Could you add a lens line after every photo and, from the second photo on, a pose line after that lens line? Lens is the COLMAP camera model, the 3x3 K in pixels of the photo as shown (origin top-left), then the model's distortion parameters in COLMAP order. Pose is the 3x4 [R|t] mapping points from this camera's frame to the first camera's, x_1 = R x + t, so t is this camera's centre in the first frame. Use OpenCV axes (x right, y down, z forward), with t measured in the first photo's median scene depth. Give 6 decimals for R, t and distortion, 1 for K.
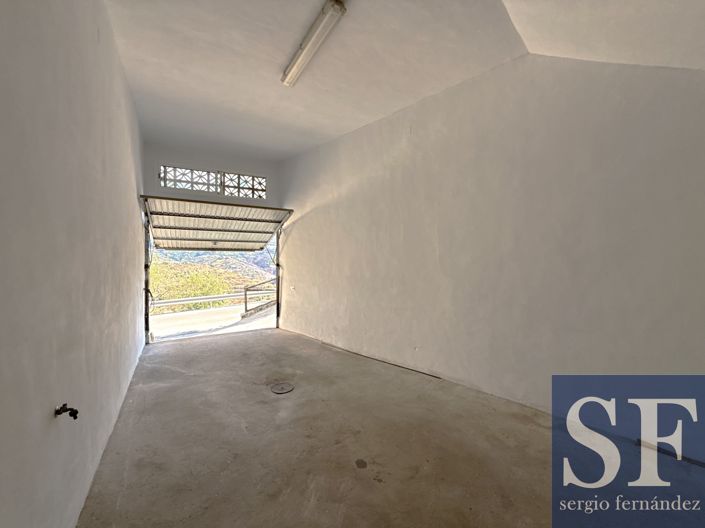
lens RADIAL K [[285.2, 0, 350.1], [0, 285.2, 262.1], [0, 0, 1]] dist [-0.000177, 0.000002]
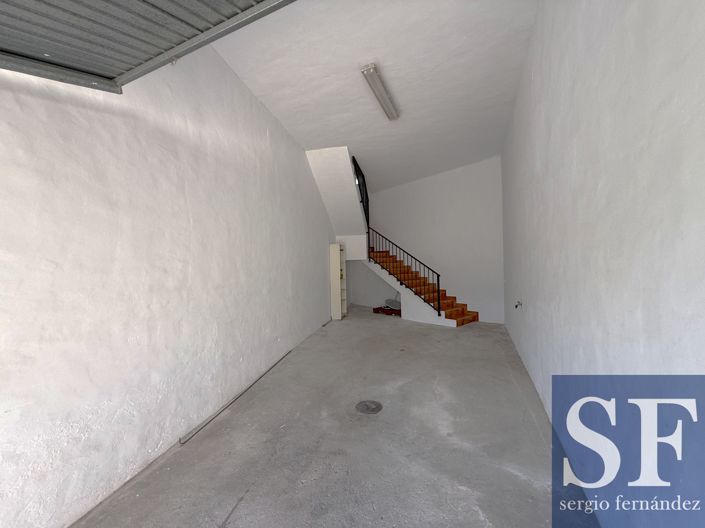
lens RADIAL K [[285.2, 0, 350.1], [0, 285.2, 262.1], [0, 0, 1]] dist [-0.000177, 0.000002]
pose [[-0.576855, 0.007744, 0.816810, -0.775805], [0.024315, 0.999675, 0.007694, 0.005247], [-0.816485, 0.024299, -0.576855, 1.316316]]
